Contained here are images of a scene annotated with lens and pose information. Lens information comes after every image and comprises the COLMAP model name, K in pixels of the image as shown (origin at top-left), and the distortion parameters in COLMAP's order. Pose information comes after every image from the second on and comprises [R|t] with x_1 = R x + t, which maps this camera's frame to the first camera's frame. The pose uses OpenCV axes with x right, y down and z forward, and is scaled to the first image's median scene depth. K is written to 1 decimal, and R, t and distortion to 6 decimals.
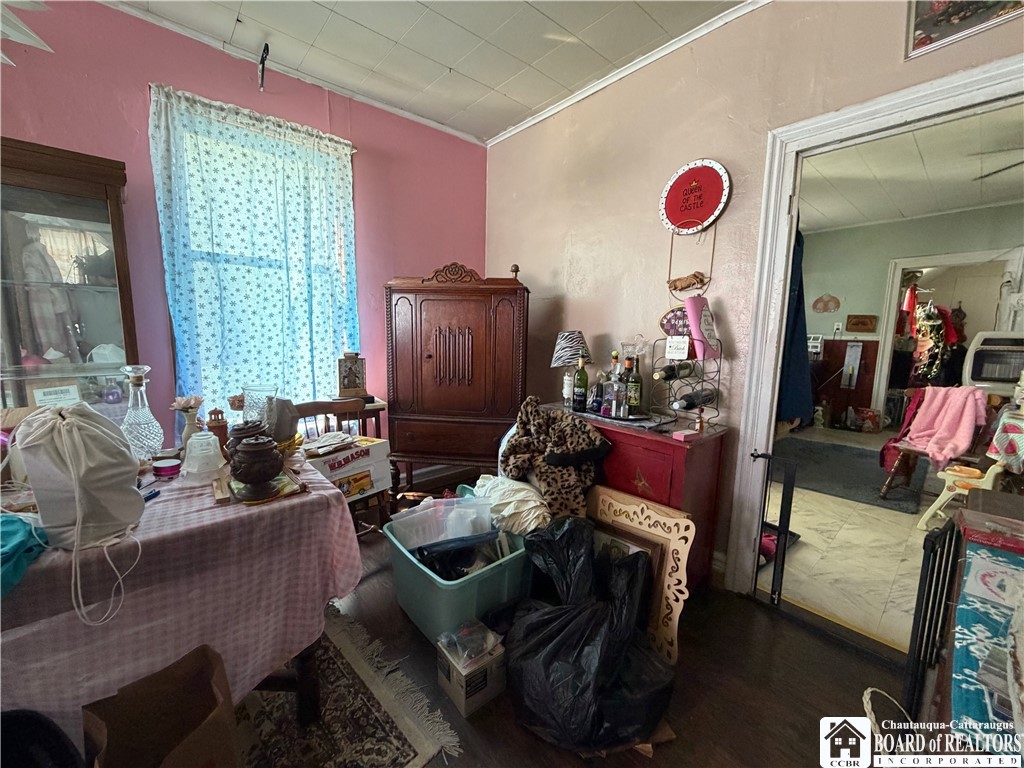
lens RADIAL K [[410.4, 0, 510.9], [0, 410.4, 385.2], [0, 0, 1]] dist [-0.000410, 0.000510]
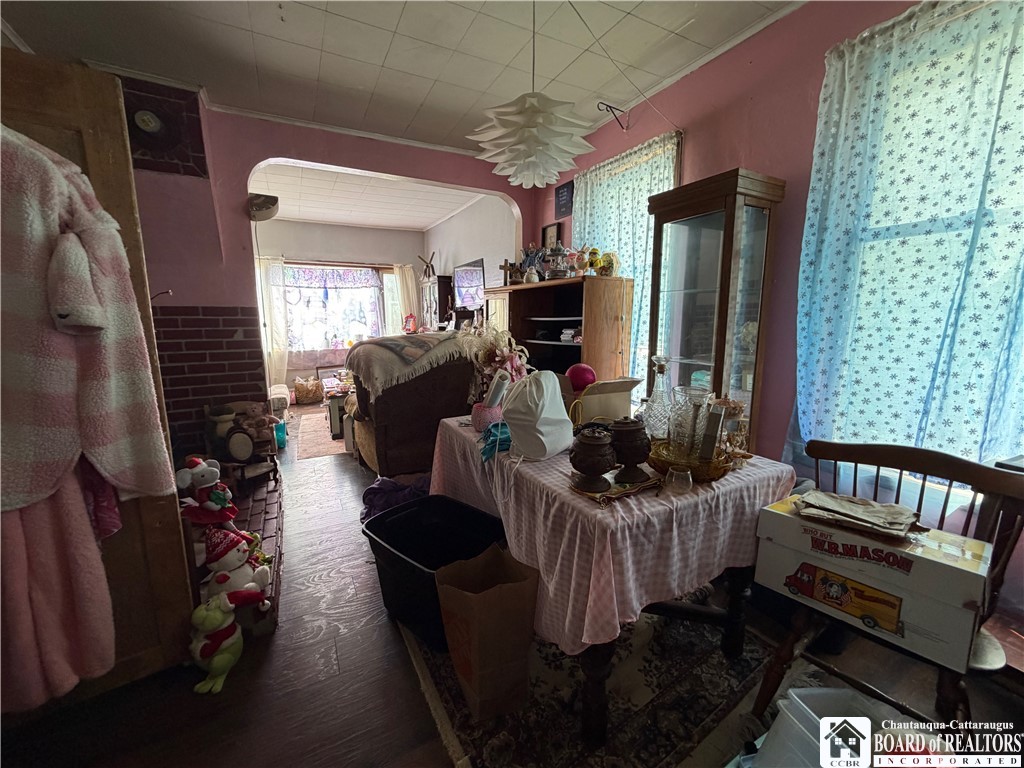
lens RADIAL K [[410.4, 0, 507.9], [0, 410.4, 385.3], [0, 0, 1]] dist [-0.000410, 0.000510]
pose [[-0.244144, 0.143126, -0.959119, 0.250747], [-0.134460, 0.974498, 0.179648, -0.087761], [0.960372, 0.172823, -0.218674, 0.617712]]
